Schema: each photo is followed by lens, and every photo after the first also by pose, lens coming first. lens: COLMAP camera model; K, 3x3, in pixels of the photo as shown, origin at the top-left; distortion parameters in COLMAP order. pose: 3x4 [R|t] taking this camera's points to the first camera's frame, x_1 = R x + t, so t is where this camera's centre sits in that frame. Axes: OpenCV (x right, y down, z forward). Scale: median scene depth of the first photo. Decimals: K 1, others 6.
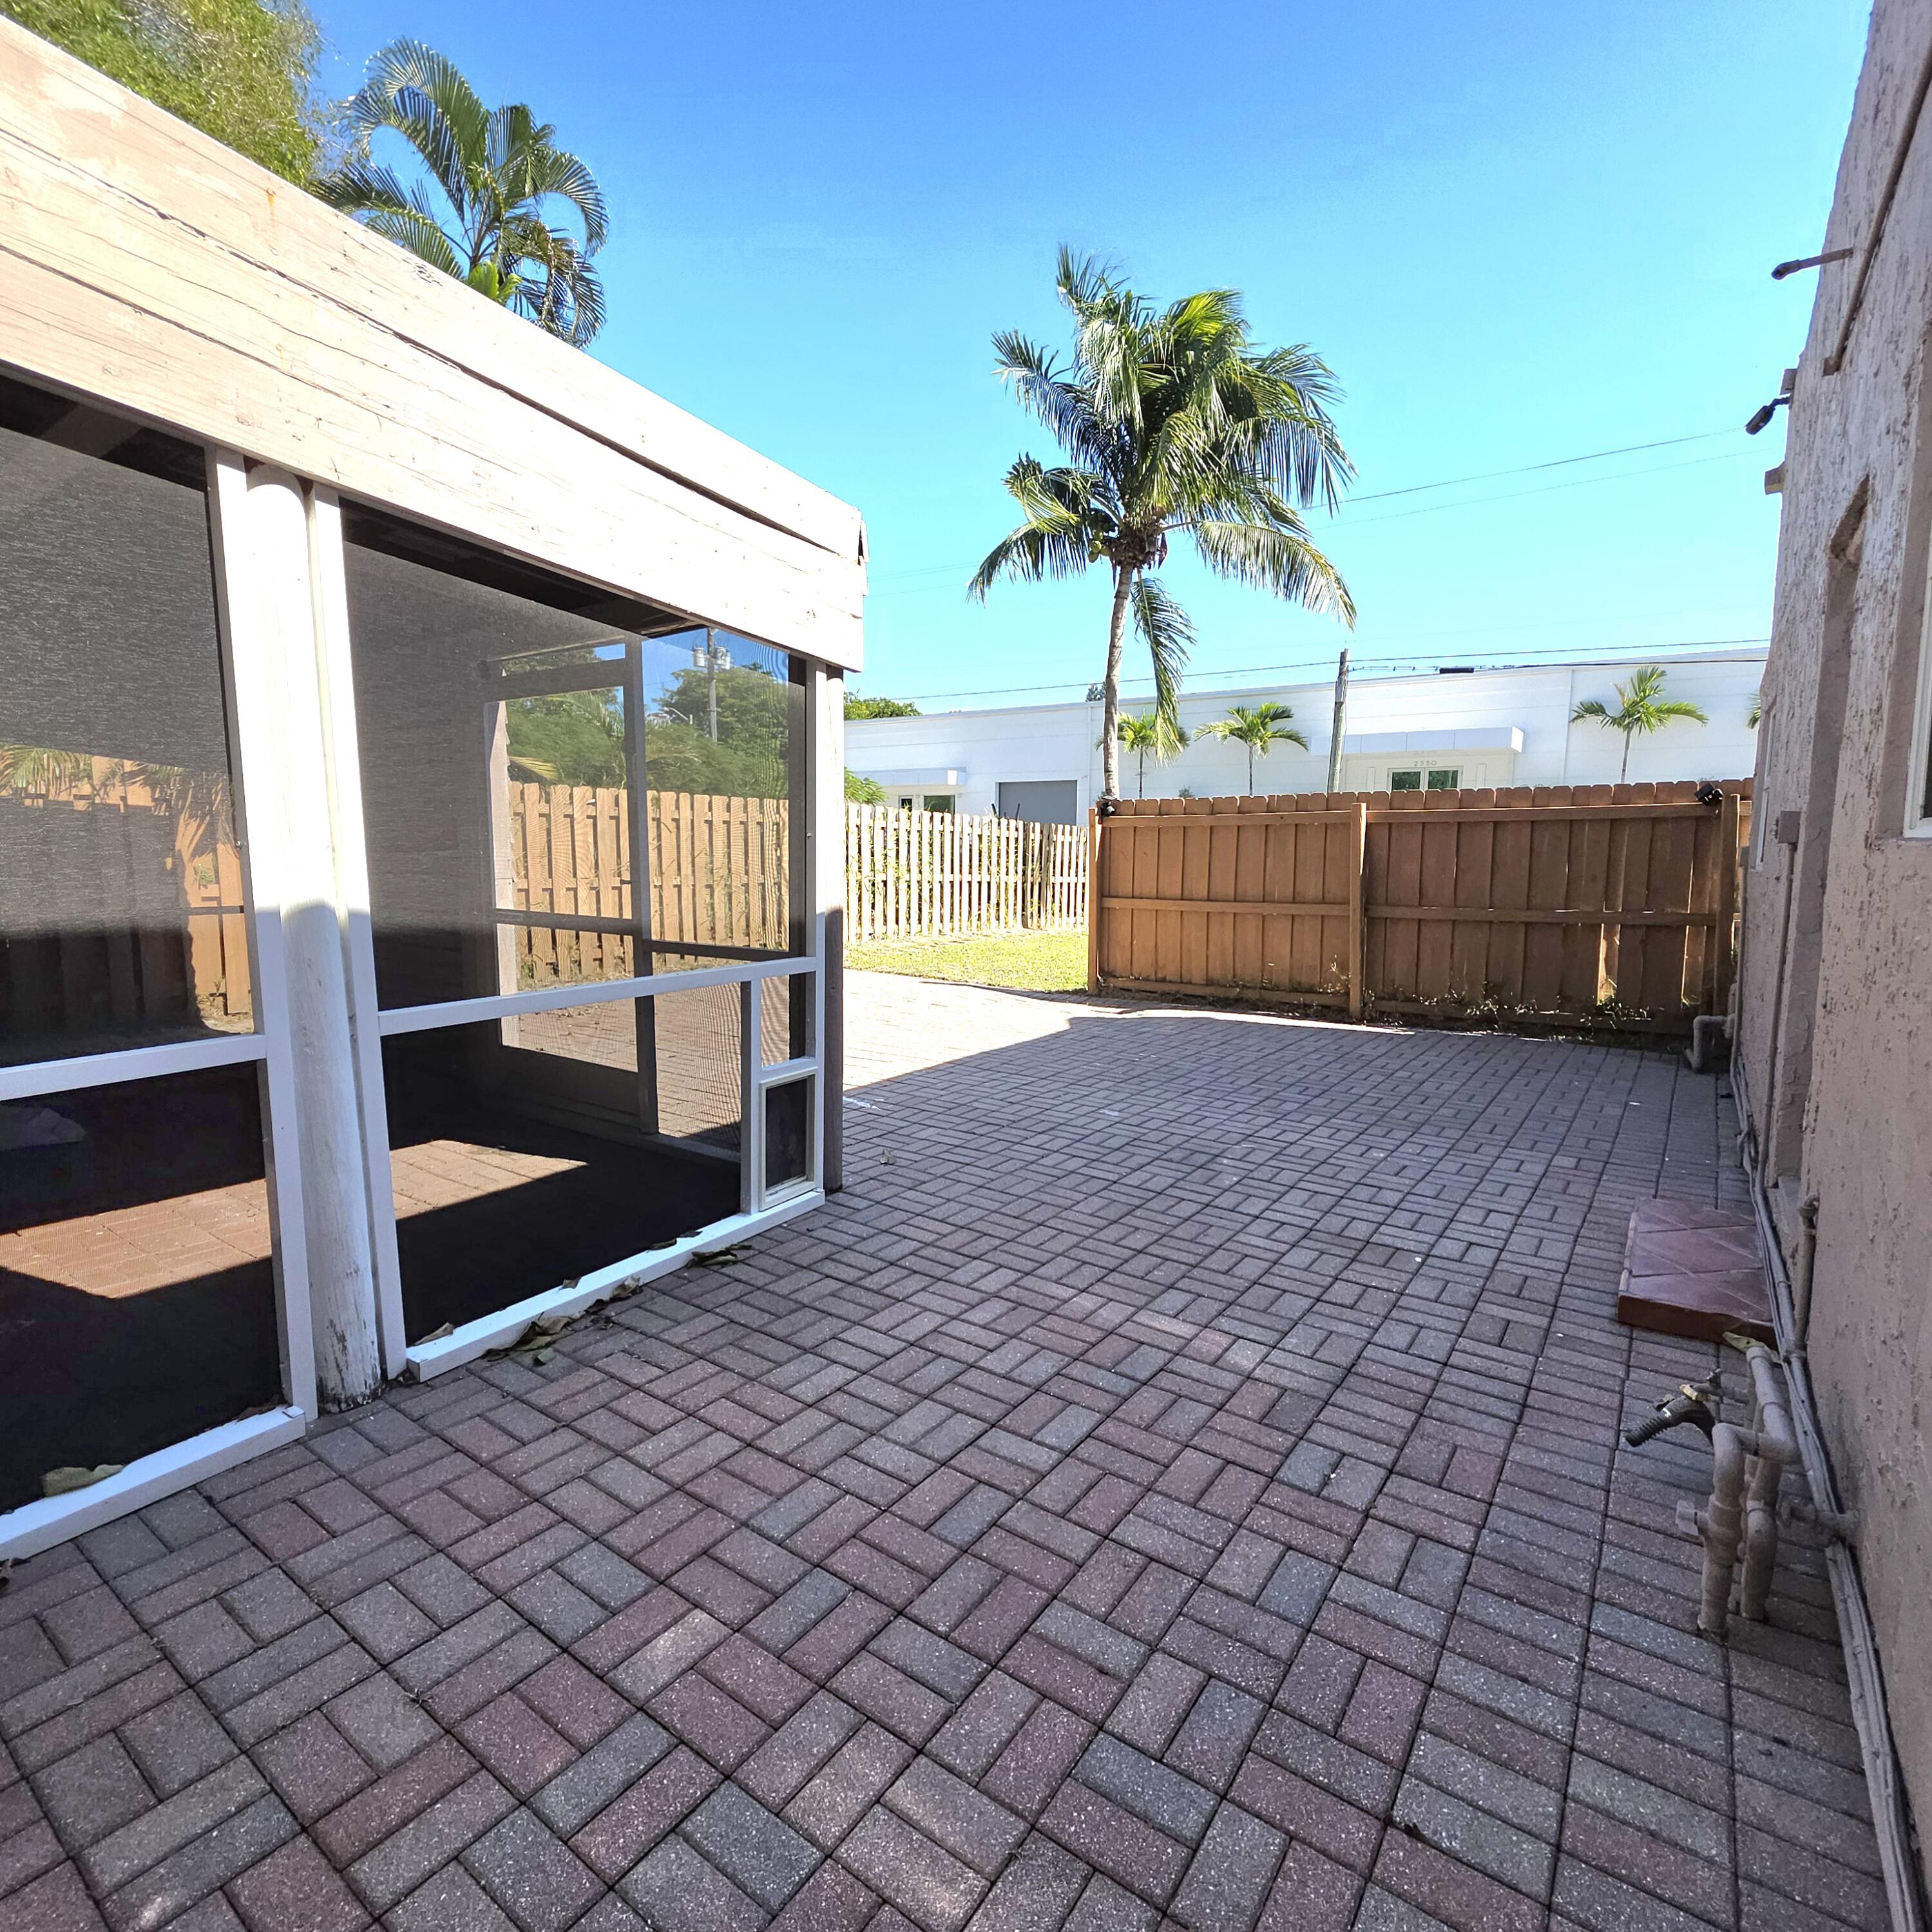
lens RADIAL K [[1038.0, 0, 965.1], [0, 1038.0, 967.7], [0, 0, 1]] dist [0.005992, 0.000422]
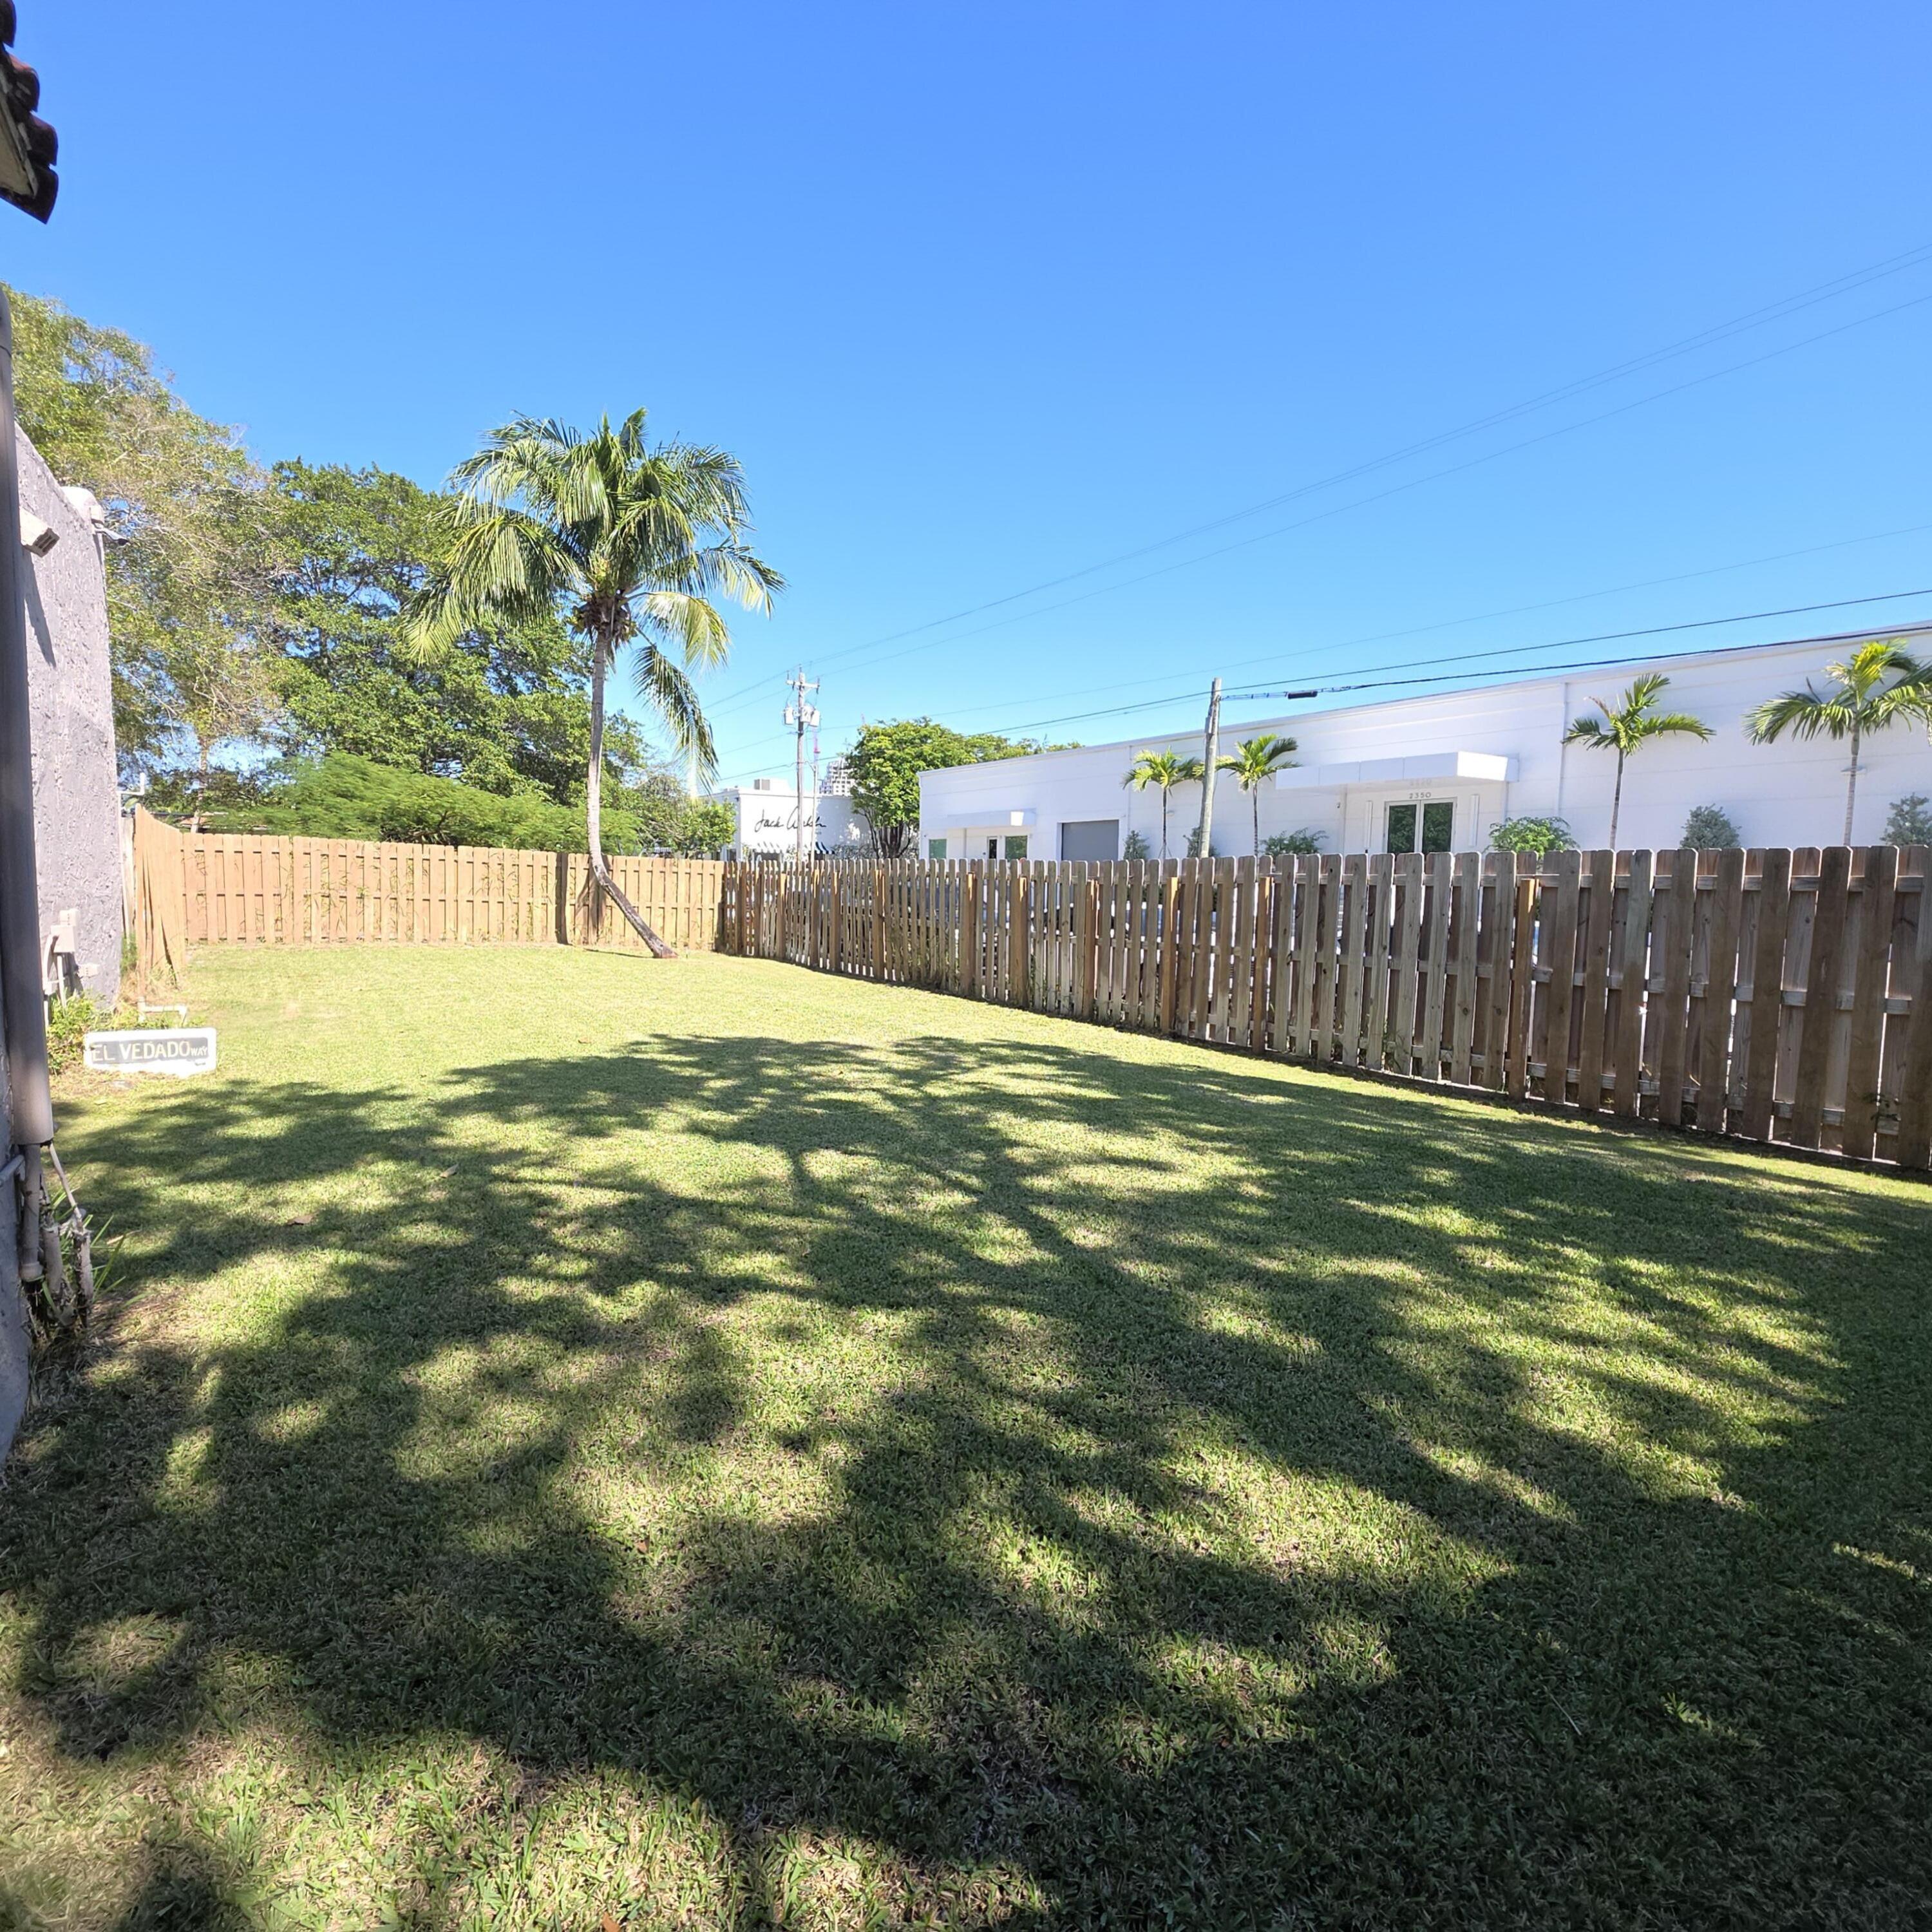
lens RADIAL K [[1038.0, 0, 967.3], [0, 1038.0, 966.9], [0, 0, 1]] dist [0.005992, 0.000422]
pose [[0.934768, 0.037941, -0.353228, 0.435707], [-0.053145, 0.998027, -0.033440, 0.001695], [0.351262, 0.050031, 0.934939, 0.036658]]
